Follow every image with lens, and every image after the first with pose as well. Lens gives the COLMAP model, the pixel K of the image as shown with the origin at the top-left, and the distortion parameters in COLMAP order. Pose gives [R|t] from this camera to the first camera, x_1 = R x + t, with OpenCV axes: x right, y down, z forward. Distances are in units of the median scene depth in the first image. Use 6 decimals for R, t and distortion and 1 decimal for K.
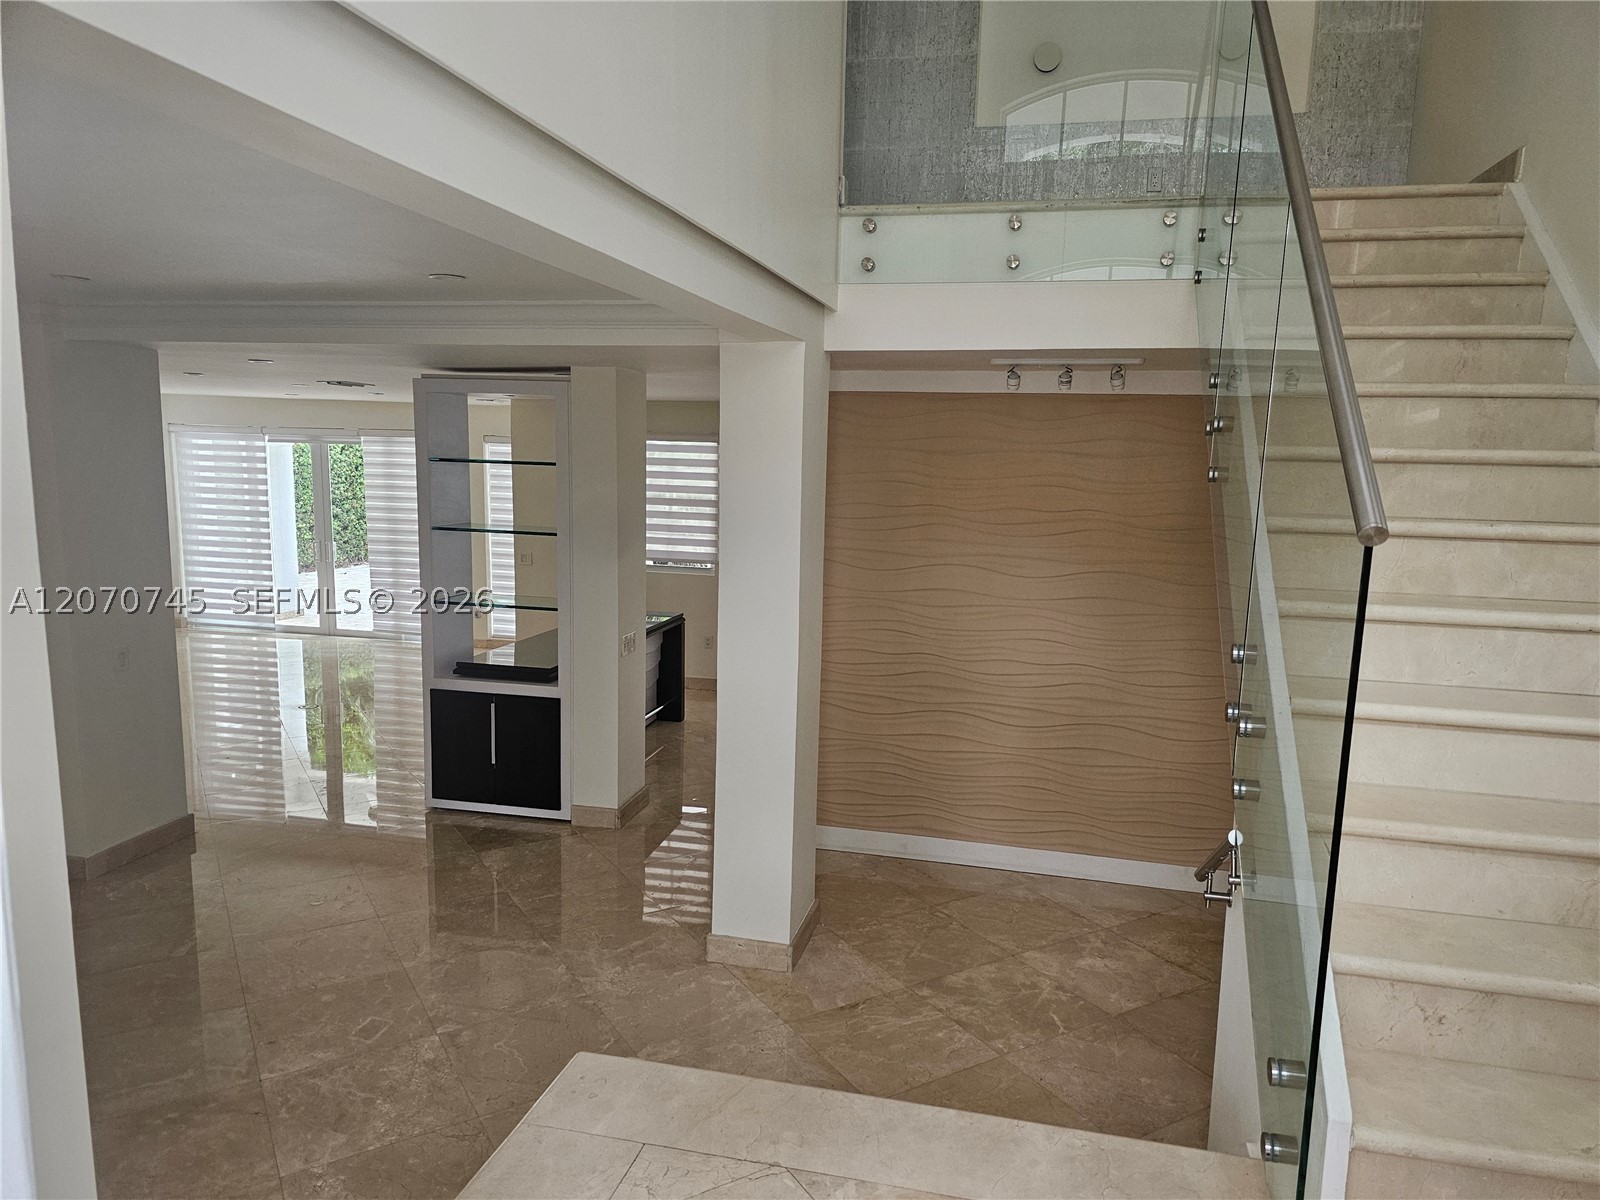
lens RADIAL K [[1078.6, 0, 812.9], [0, 1078.6, 615.9], [0, 0, 1]] dist [0.065899, -0.059706]
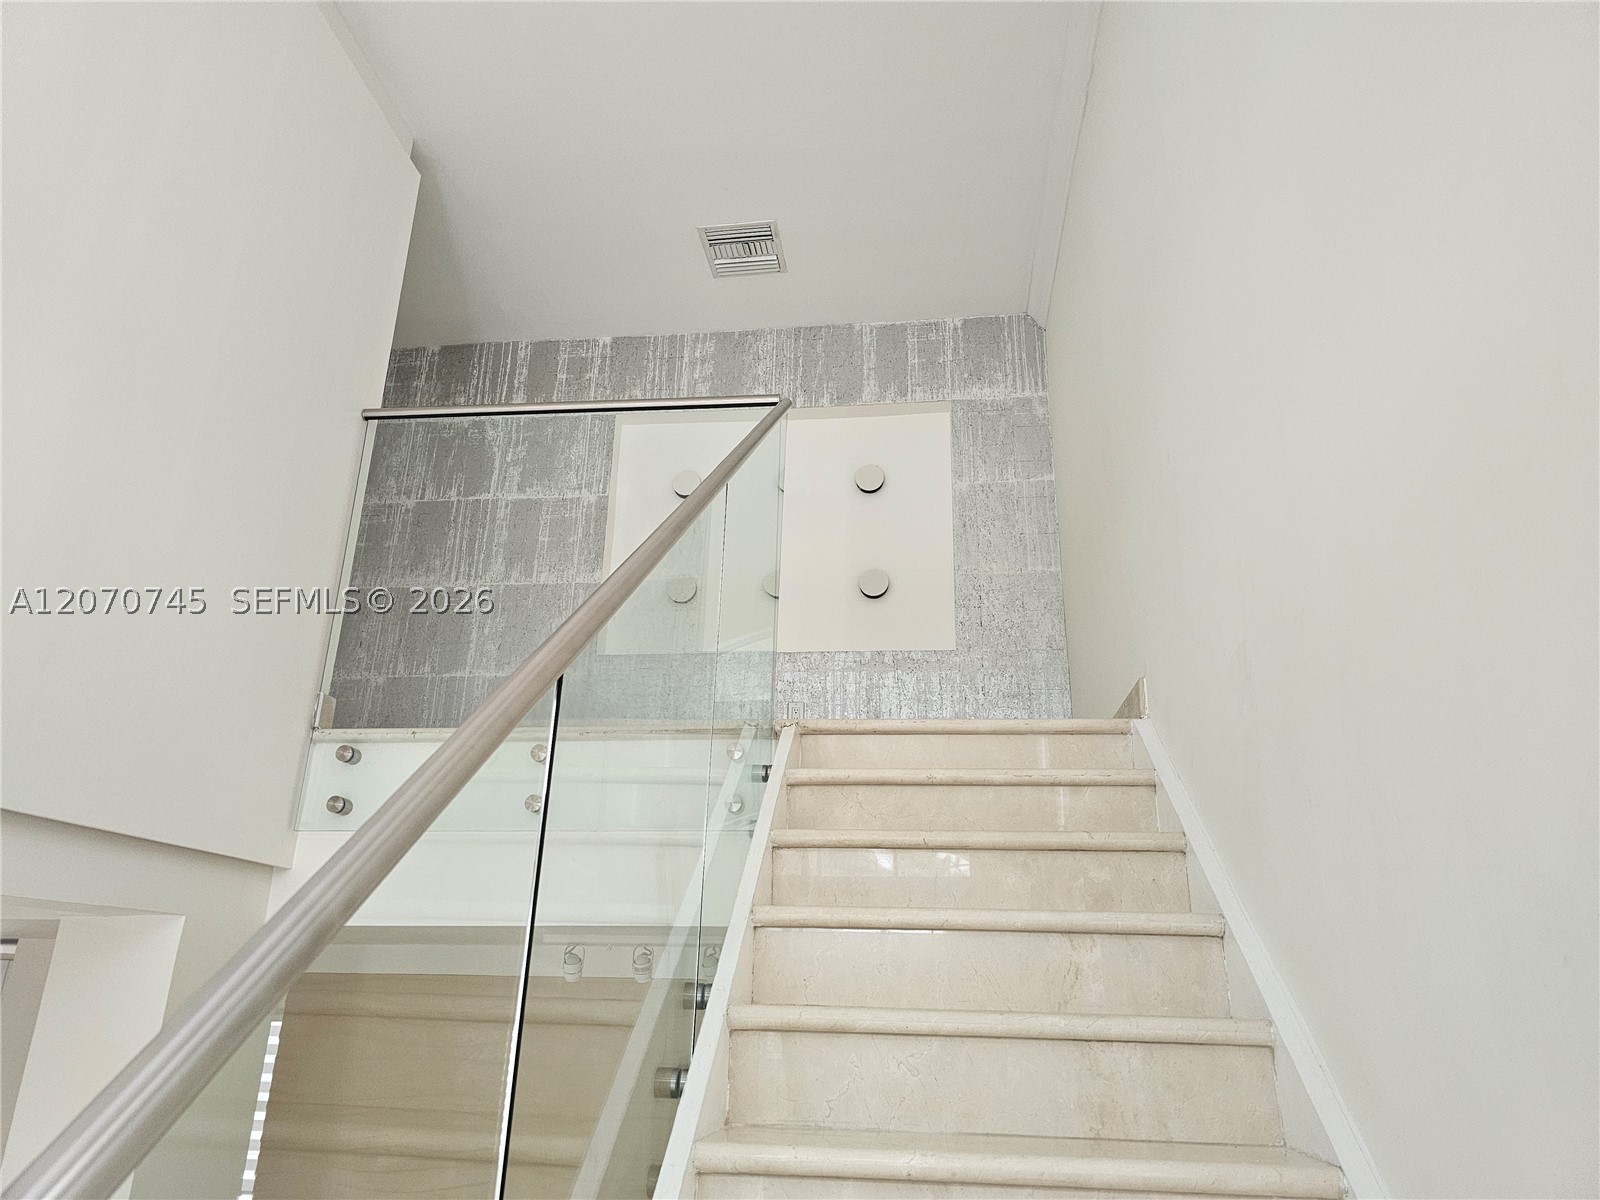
lens RADIAL K [[1078.6, 0, 787.0], [0, 1078.6, 595.9], [0, 0, 1]] dist [0.065899, -0.059706]
pose [[0.994337, 0.033831, 0.100742, 0.280098], [0.019291, 0.874761, -0.484171, -0.093315], [-0.104505, 0.483372, 0.869155, 0.285452]]
